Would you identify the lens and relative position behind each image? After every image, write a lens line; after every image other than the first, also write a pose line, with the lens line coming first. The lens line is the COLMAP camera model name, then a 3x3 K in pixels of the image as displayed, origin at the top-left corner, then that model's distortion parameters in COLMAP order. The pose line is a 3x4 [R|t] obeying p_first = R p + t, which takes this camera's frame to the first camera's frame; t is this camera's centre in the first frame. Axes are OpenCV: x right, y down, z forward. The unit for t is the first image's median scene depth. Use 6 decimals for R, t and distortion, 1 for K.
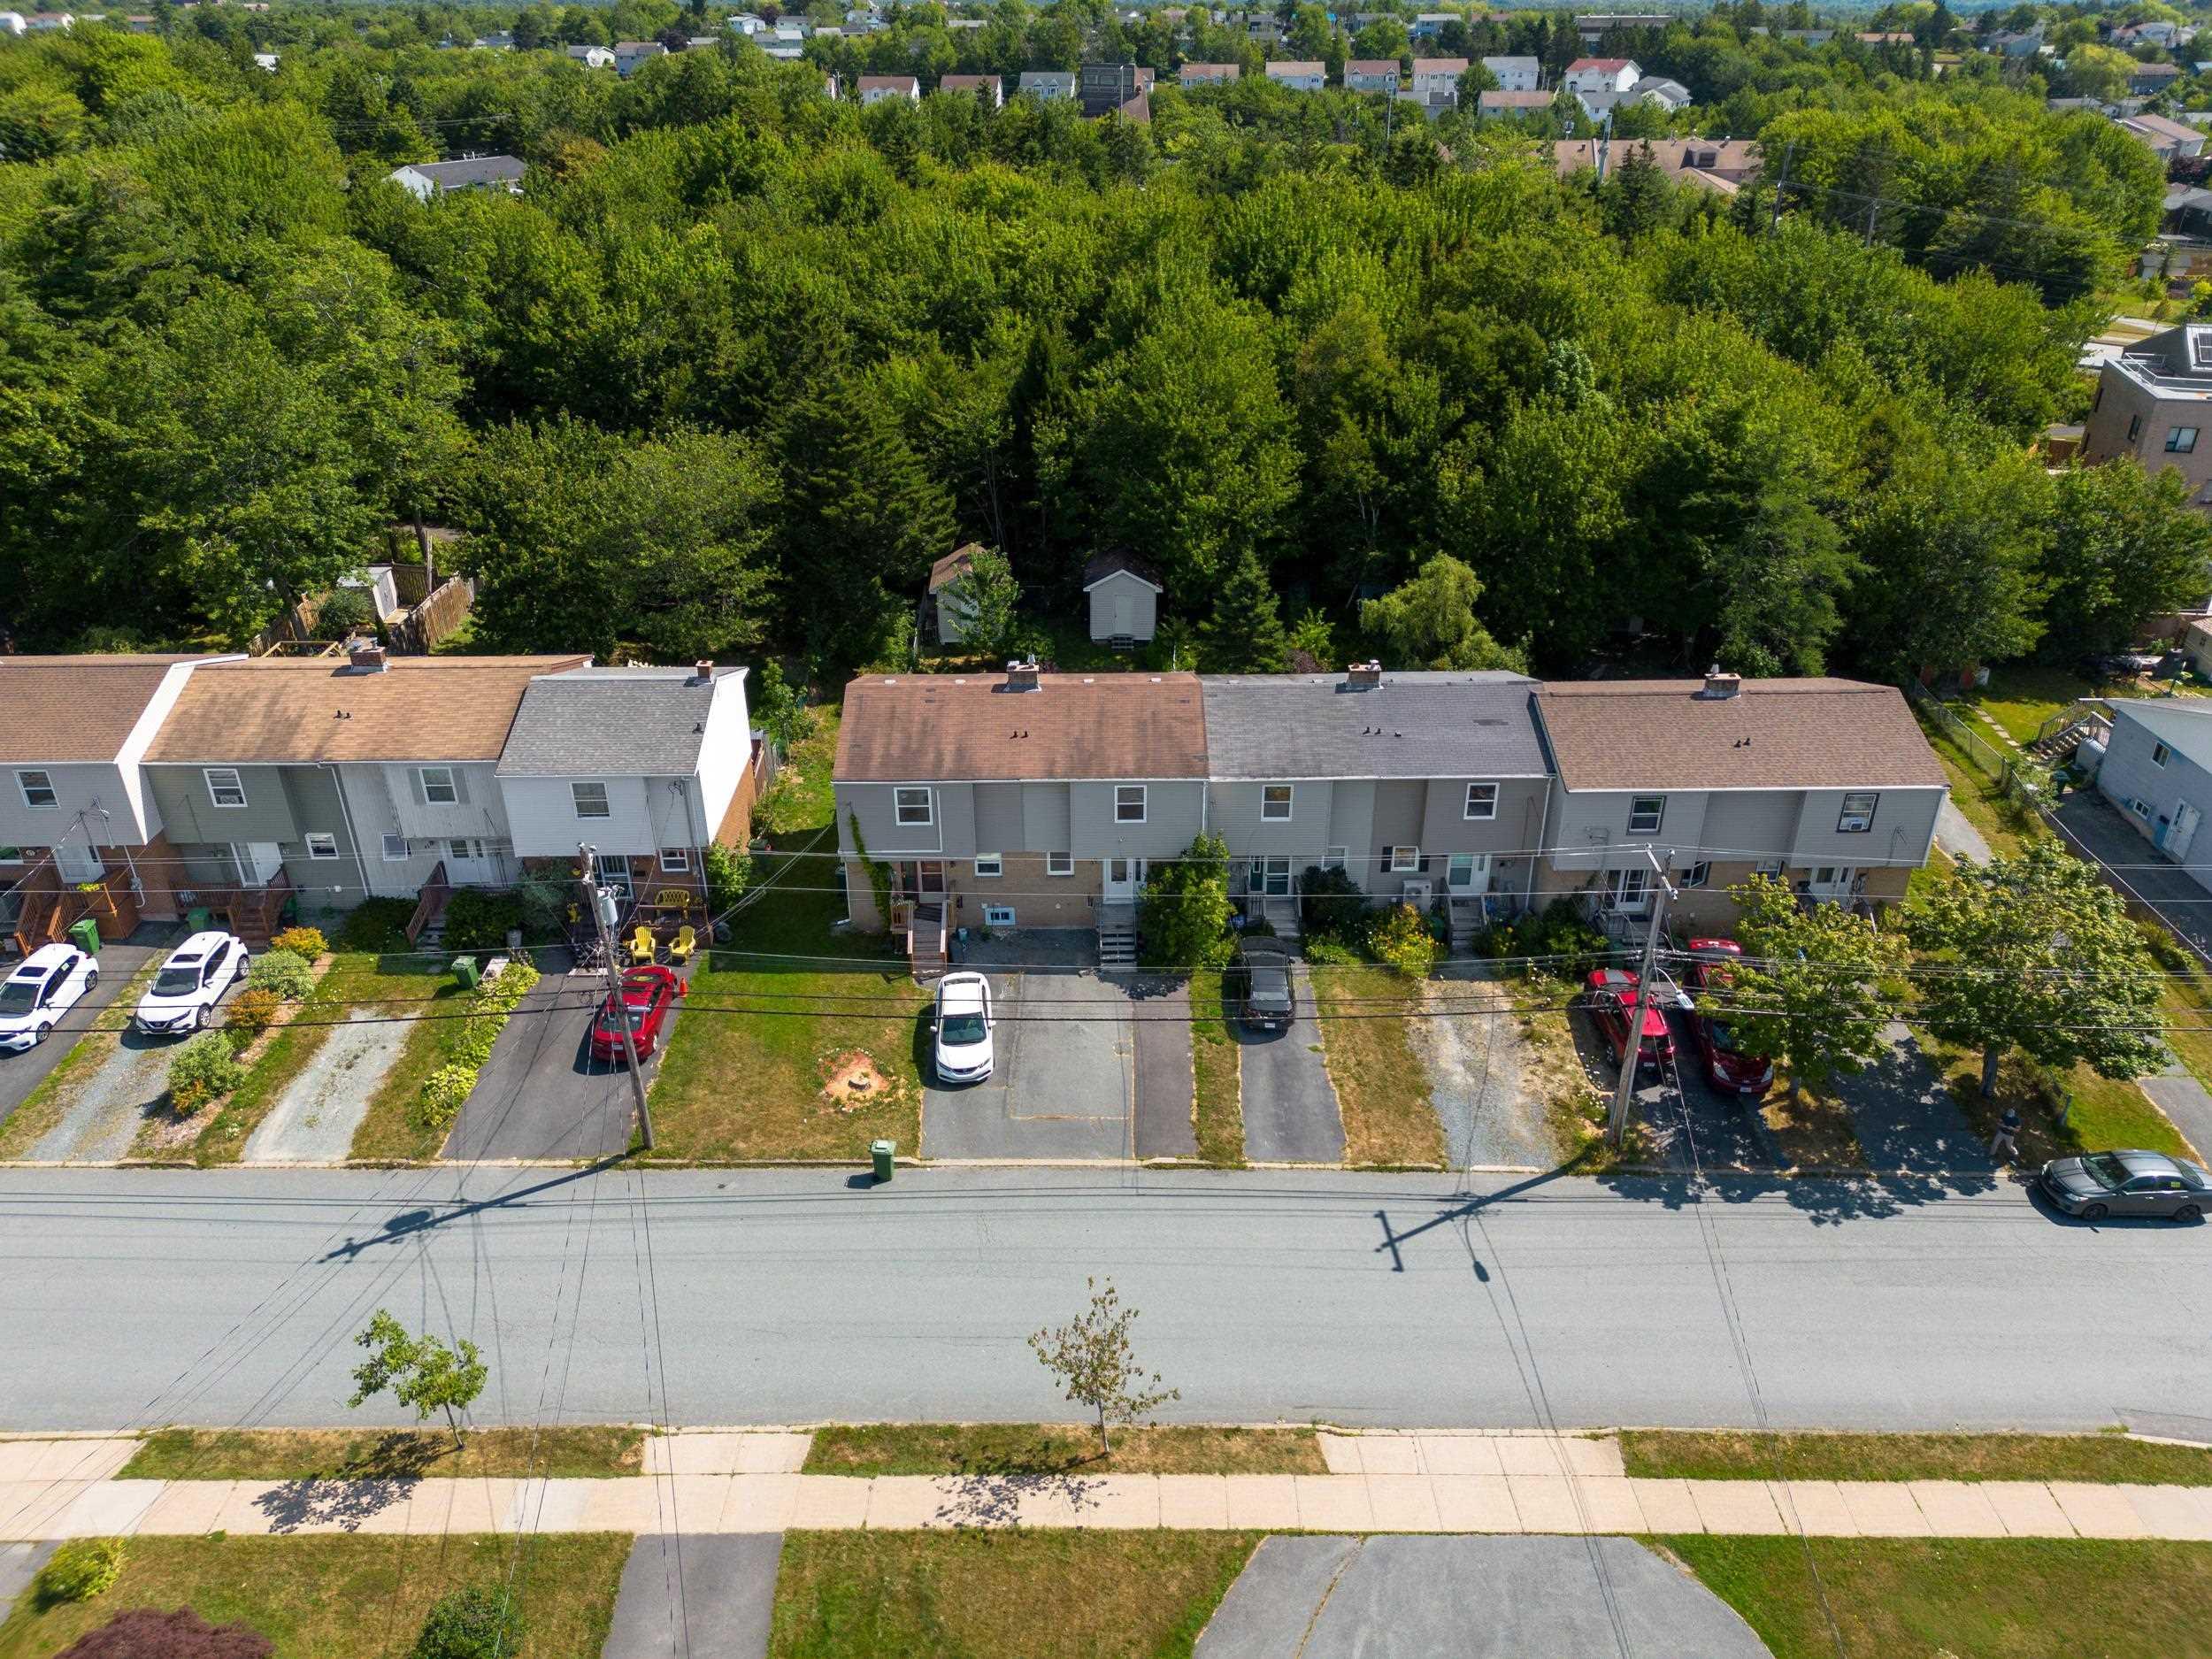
lens RADIAL K [[1556.8, 0, 1102.3], [0, 1556.8, 836.1], [0, 0, 1]] dist [0.076591, -0.071664]
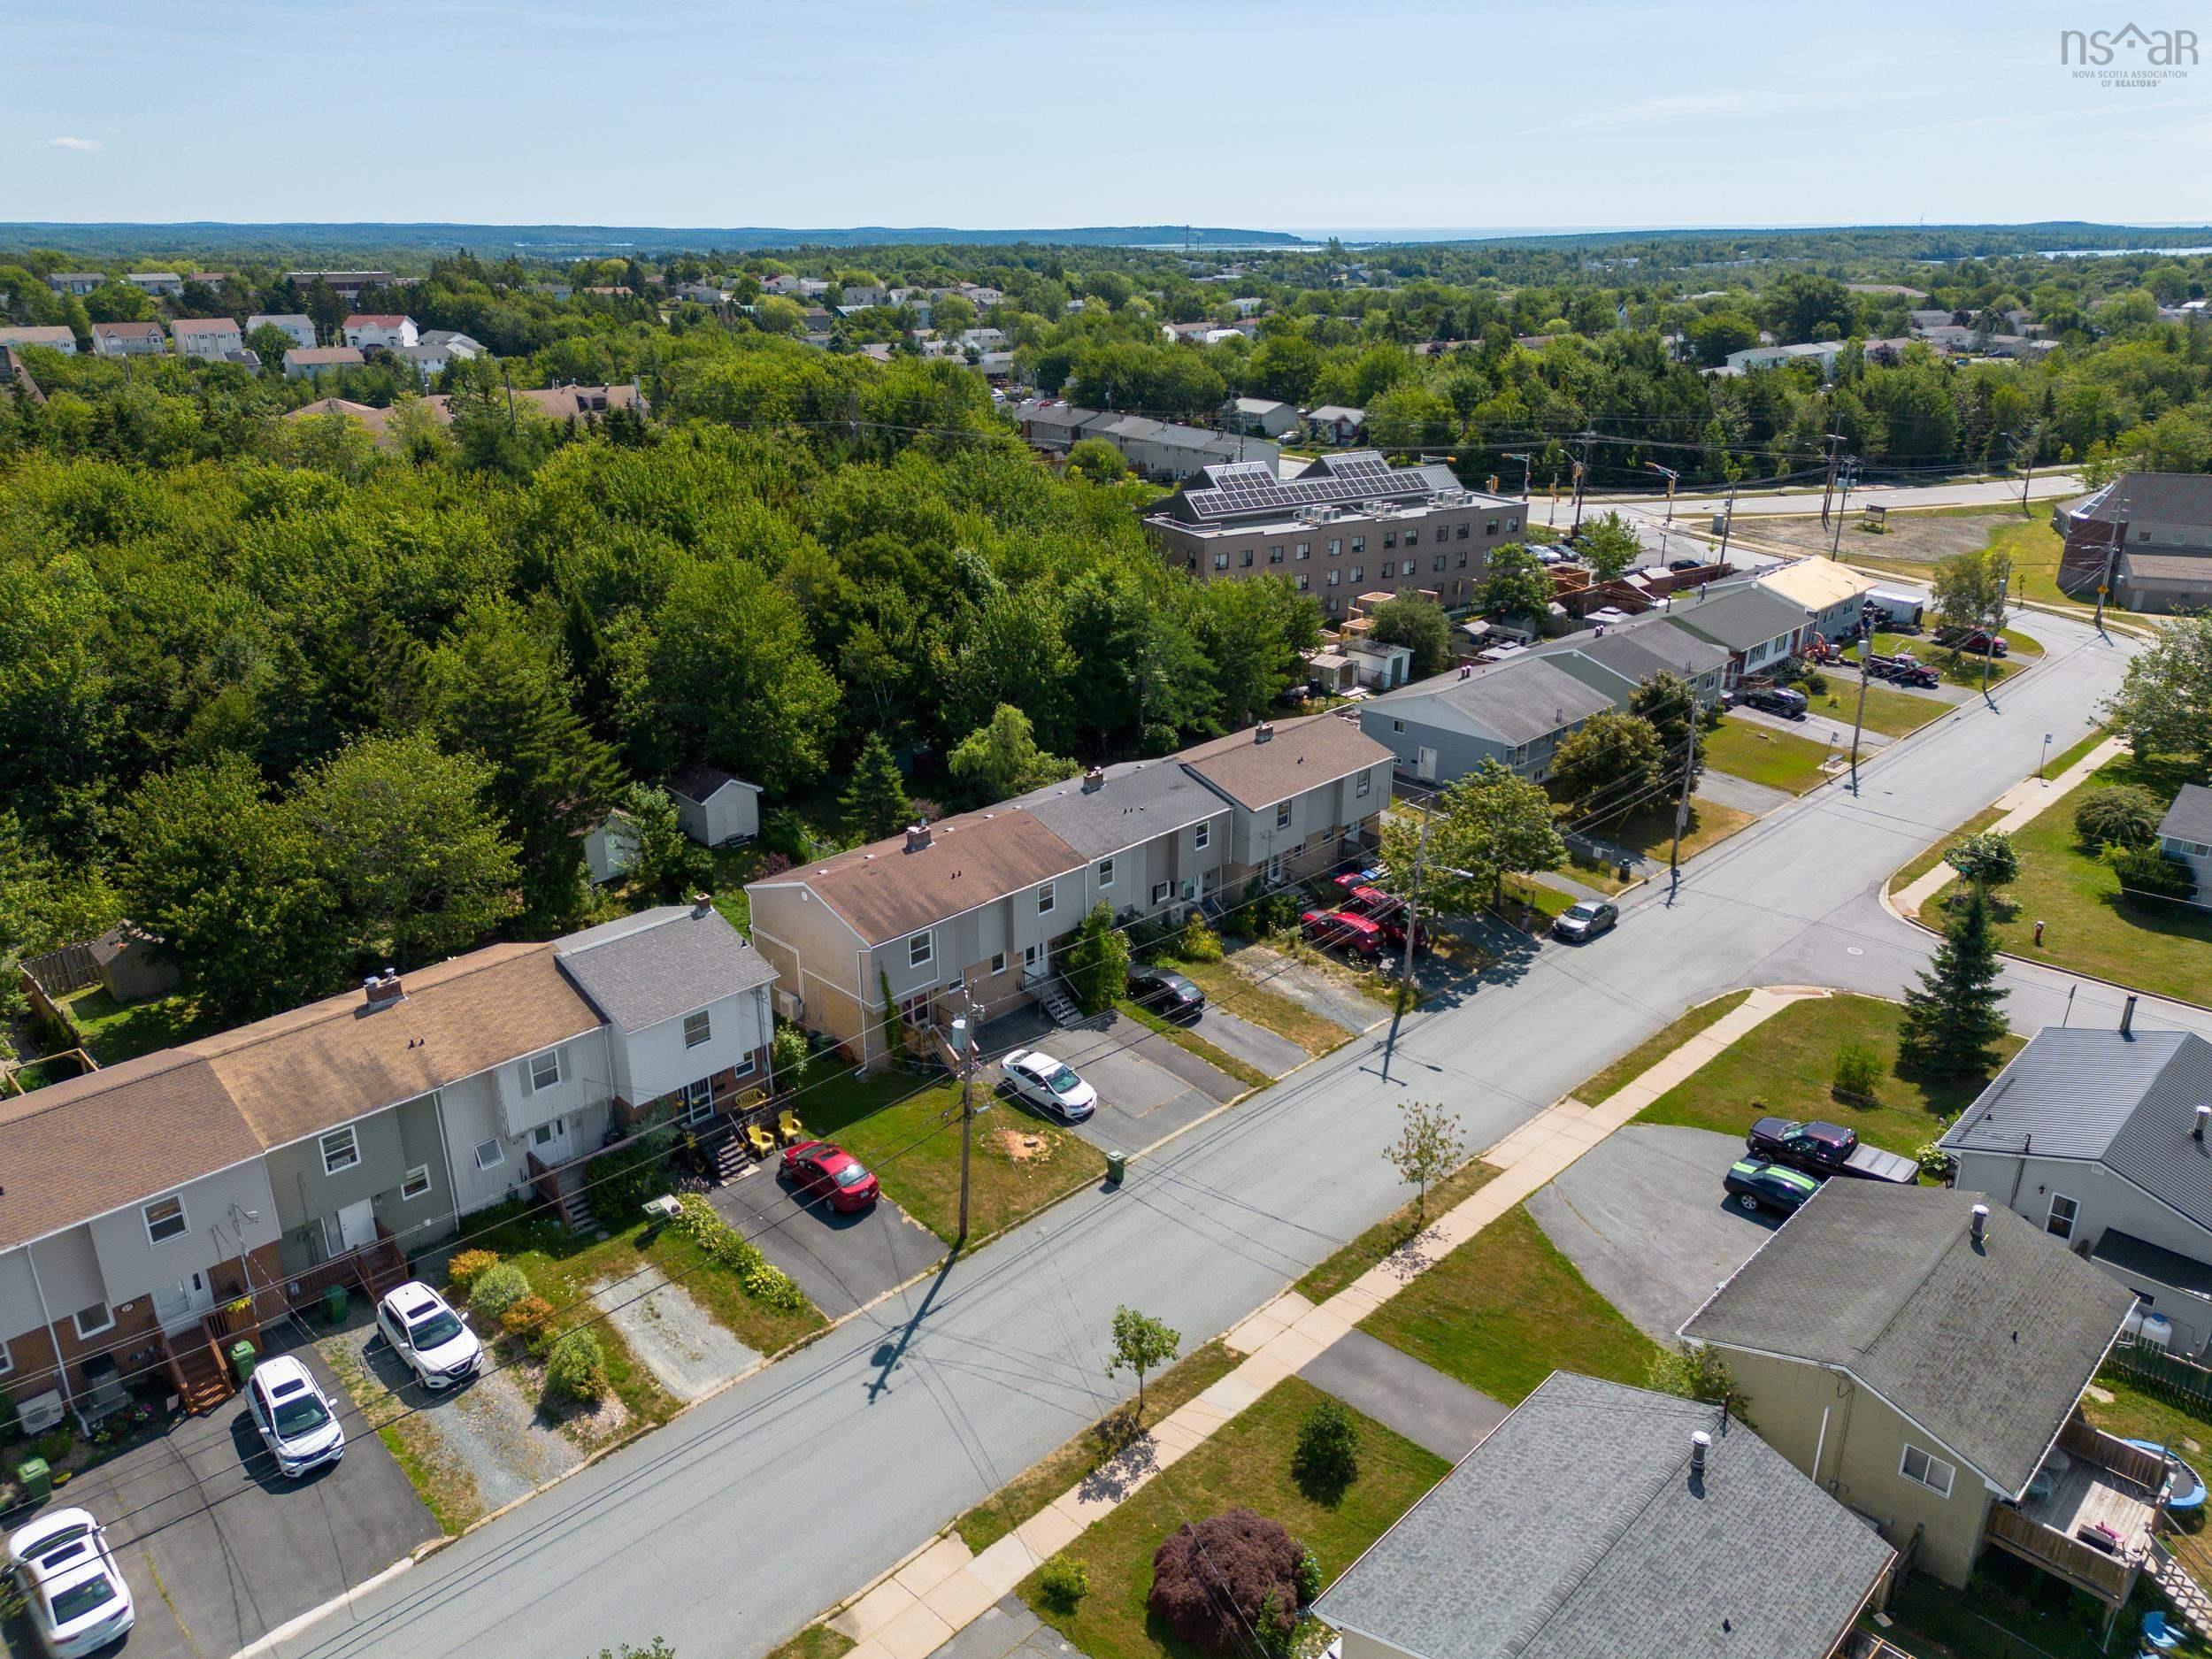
lens RADIAL K [[1556.8, 0, 1102.3], [0, 1556.8, 836.1], [0, 0, 1]] dist [0.076591, -0.071664]
pose [[0.711600, -0.253910, 0.655100, -0.827455], [0.335368, 0.942087, 0.000851, -0.057377], [-0.617377, 0.219094, 0.755542, -0.062827]]
